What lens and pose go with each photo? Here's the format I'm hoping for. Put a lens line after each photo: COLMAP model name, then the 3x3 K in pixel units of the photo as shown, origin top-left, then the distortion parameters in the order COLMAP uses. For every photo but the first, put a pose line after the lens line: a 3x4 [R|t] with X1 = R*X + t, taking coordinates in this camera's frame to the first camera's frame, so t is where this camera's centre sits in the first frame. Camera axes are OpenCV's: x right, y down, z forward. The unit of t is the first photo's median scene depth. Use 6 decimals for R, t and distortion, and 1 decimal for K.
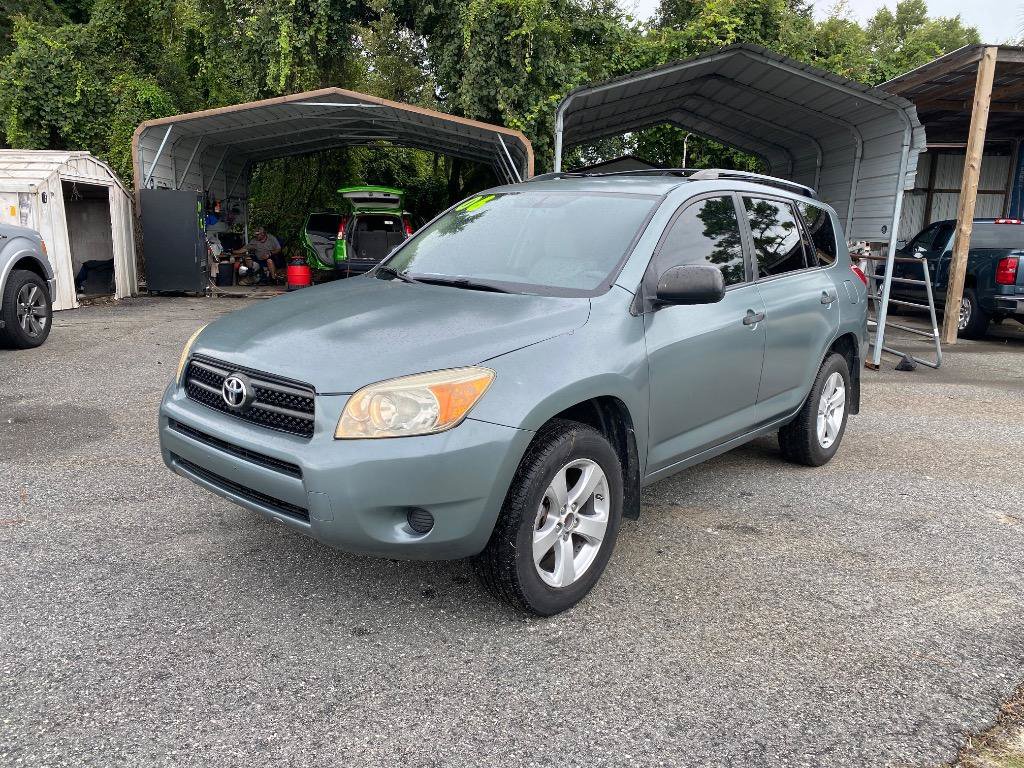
lens RADIAL K [[773.7, 0, 518.2], [0, 773.7, 401.5], [0, 0, 1]] dist [0.002691, 0.000598]
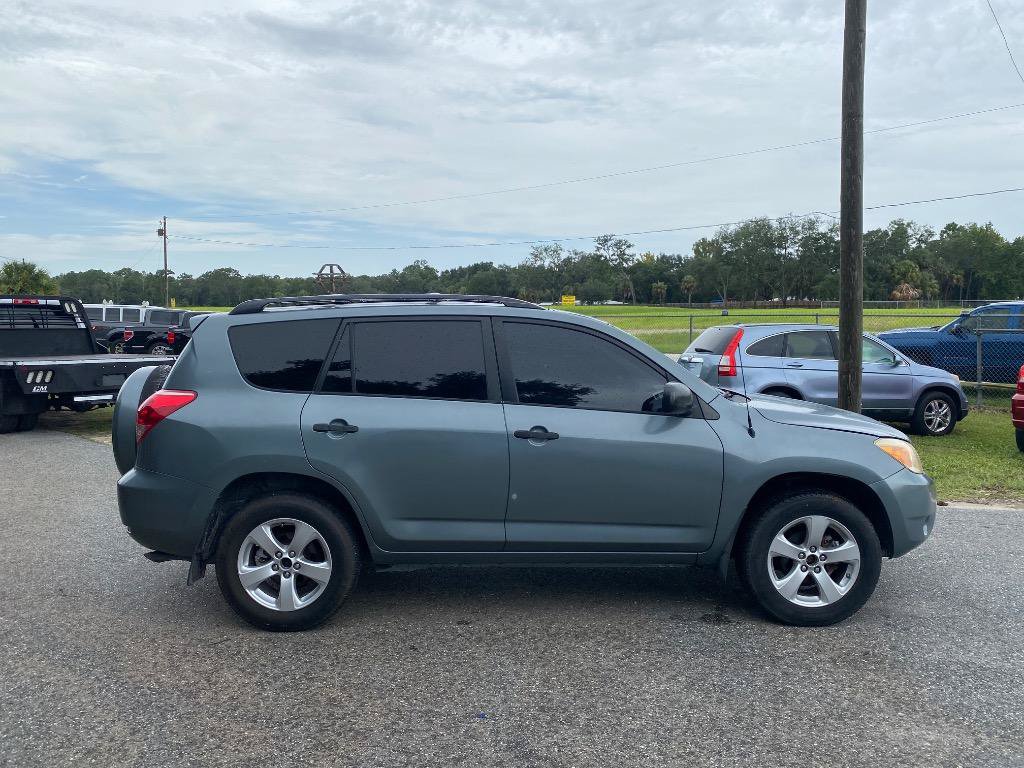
lens RADIAL K [[775.2, 0, 512.0], [0, 775.2, 384.0], [0, 0, 1]] dist [0.005594, 0.000095]
pose [[-0.649965, -0.090353, 0.754574, -1.112213], [0.149804, 0.958193, 0.243771, -0.695197], [-0.745053, 0.271481, -0.609256, 2.619106]]
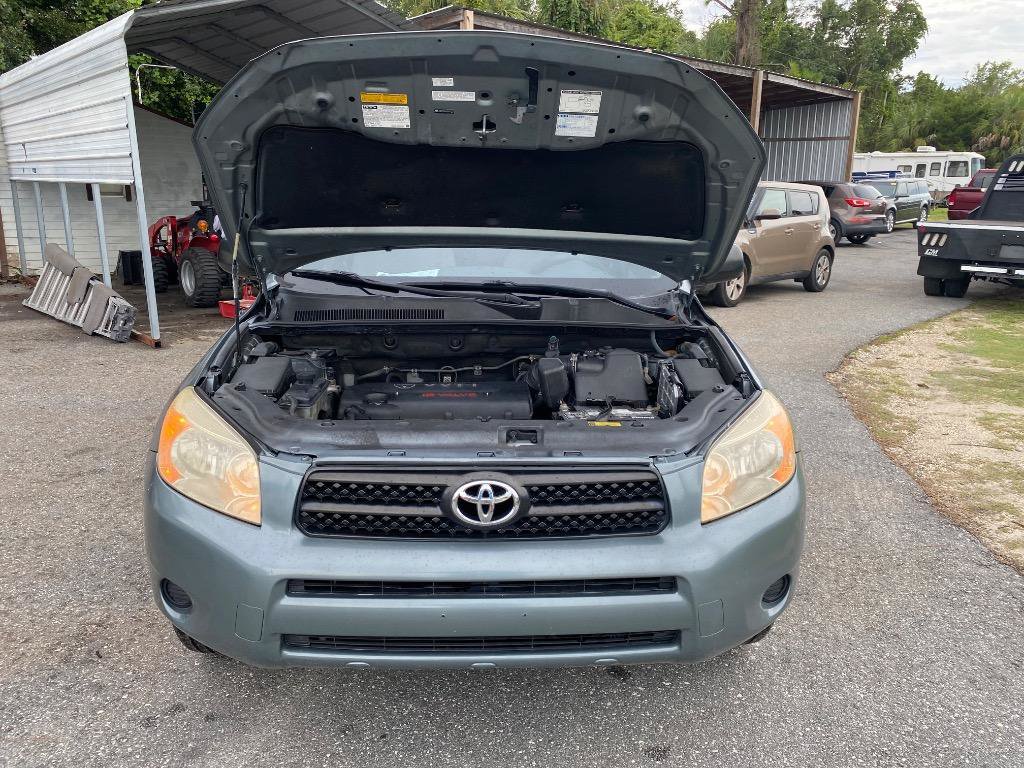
lens RADIAL K [[776.3, 0, 510.9], [0, 776.3, 402.0], [0, 0, 1]] dist [0.002861, -0.000795]
pose [[0.729840, -0.205443, 0.652017, -0.724365], [0.157383, 0.978650, 0.132194, -0.168262], [-0.665255, 0.006136, 0.746591, 0.493582]]
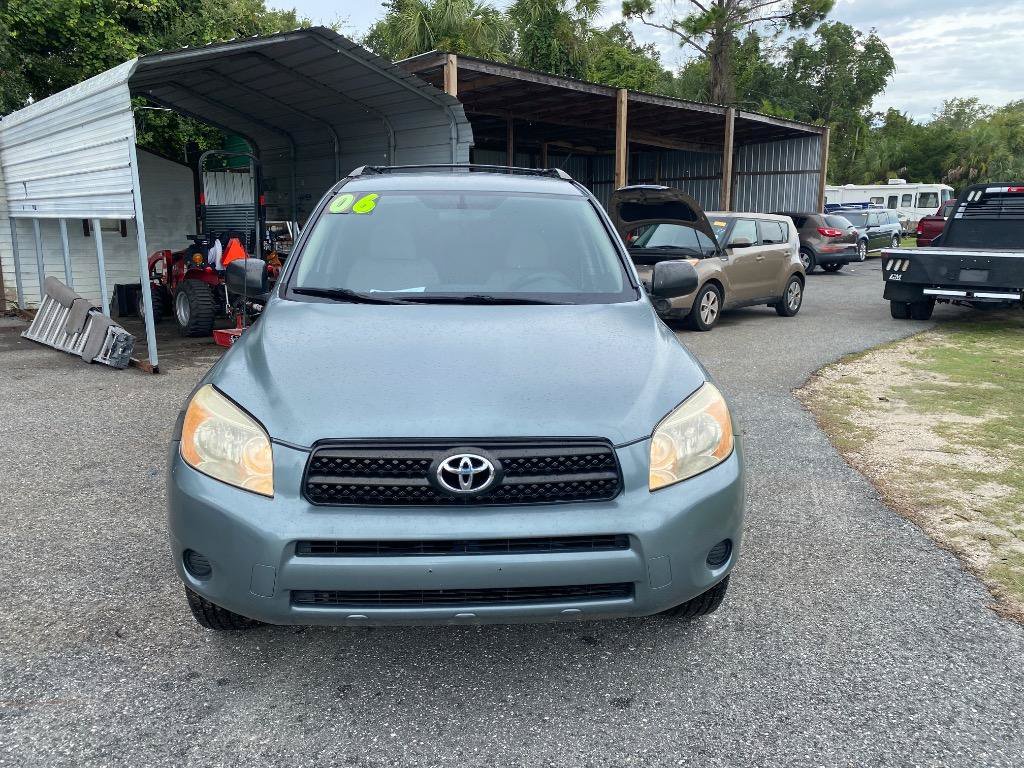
lens RADIAL K [[773.2, 0, 512.2], [0, 773.2, 392.8], [0, 0, 1]] dist [0.008214, -0.005037]
pose [[0.715708, -0.180438, 0.674688, -0.796933], [0.168998, 0.982084, 0.083375, -0.138675], [-0.677644, 0.054349, 0.733379, 0.403339]]
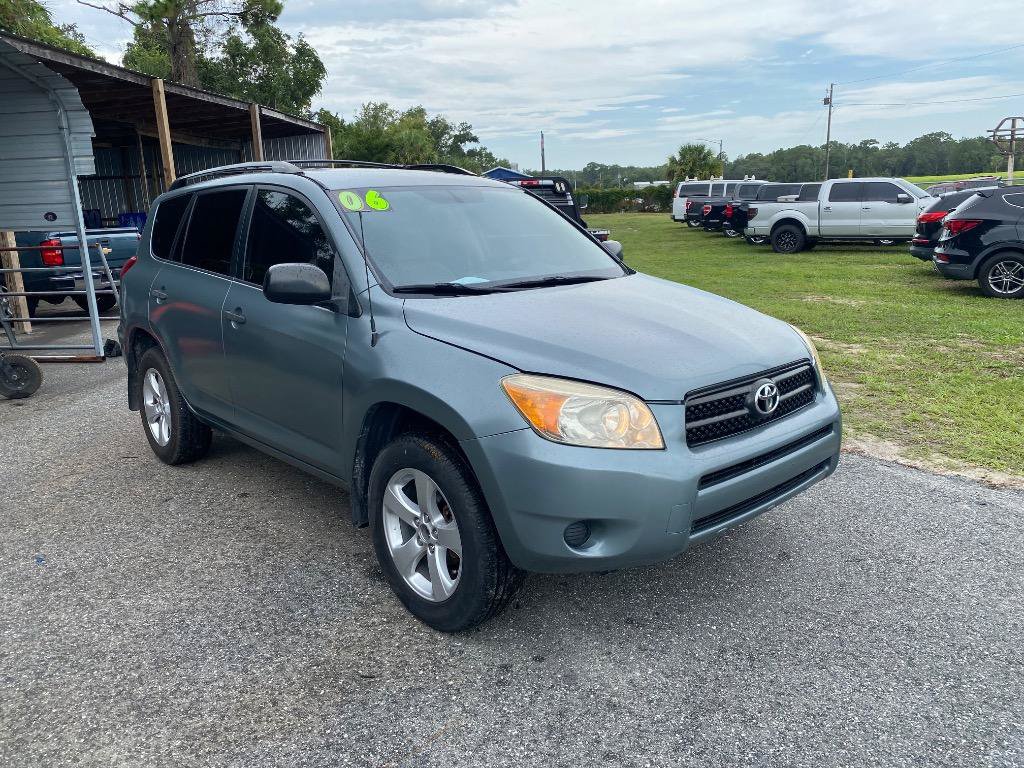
lens RADIAL K [[775.2, 0, 512.0], [0, 775.2, 384.0], [0, 0, 1]] dist [0.005594, 0.000095]
pose [[0.126066, -0.255225, 0.958628, -1.300468], [0.250149, 0.943289, 0.218245, -0.314004], [-0.959965, 0.212286, 0.182761, 1.088127]]
